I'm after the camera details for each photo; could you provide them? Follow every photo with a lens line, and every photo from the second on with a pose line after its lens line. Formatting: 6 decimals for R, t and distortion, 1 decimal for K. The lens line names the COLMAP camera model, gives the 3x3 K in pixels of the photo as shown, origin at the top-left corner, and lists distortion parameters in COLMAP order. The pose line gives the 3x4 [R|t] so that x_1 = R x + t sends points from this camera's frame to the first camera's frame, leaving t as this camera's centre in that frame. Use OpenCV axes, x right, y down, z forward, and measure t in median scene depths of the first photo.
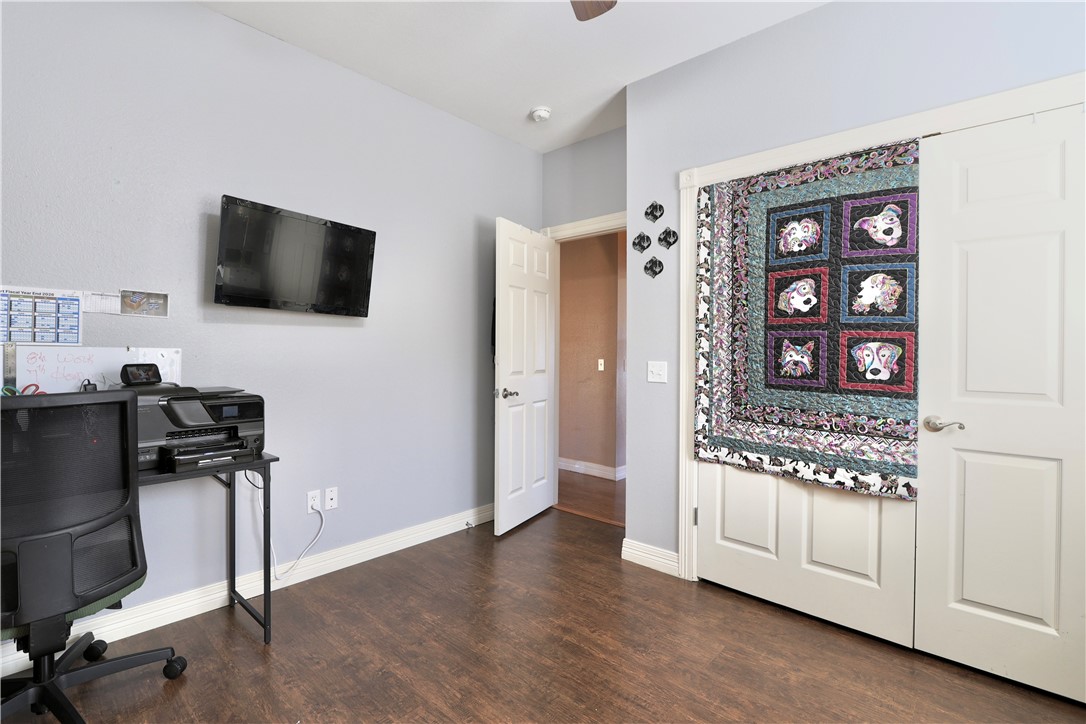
lens RADIAL K [[503.4, 0, 534.1], [0, 503.4, 358.5], [0, 0, 1]] dist [-0.013623, 0.003003]
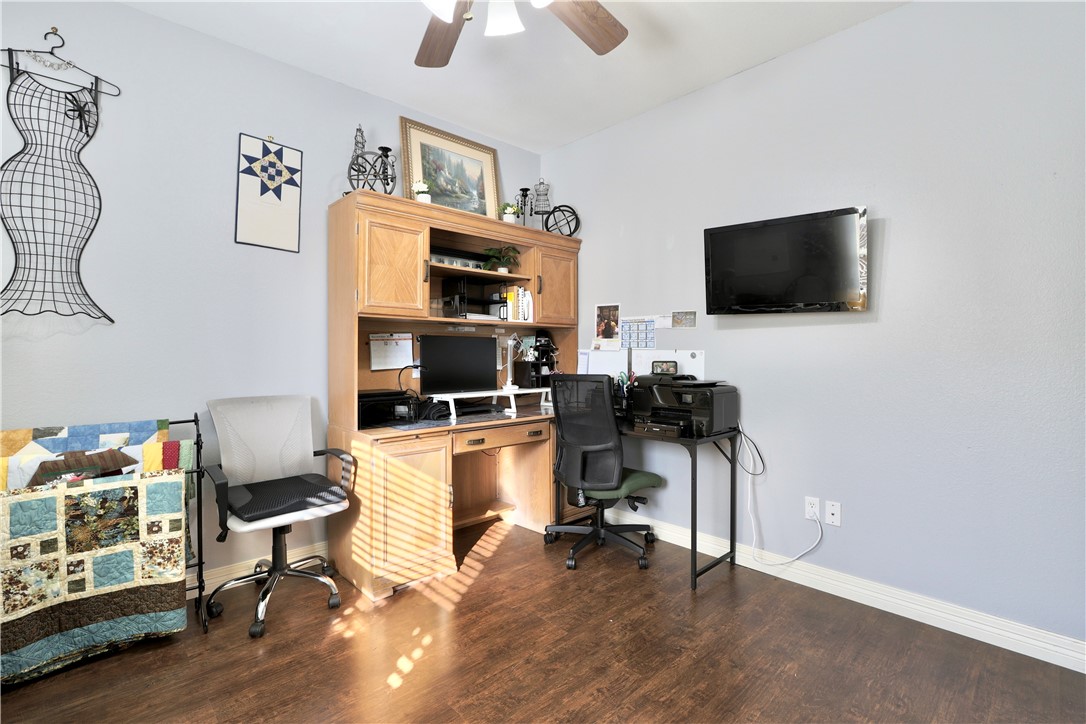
lens RADIAL K [[503.4, 0, 532.7], [0, 503.4, 360.1], [0, 0, 1]] dist [-0.013623, 0.003003]
pose [[-0.070880, 0.010550, -0.997429, 0.704828], [-0.016716, 0.999791, 0.011763, -0.002630], [0.997345, 0.017507, -0.070688, 0.669156]]
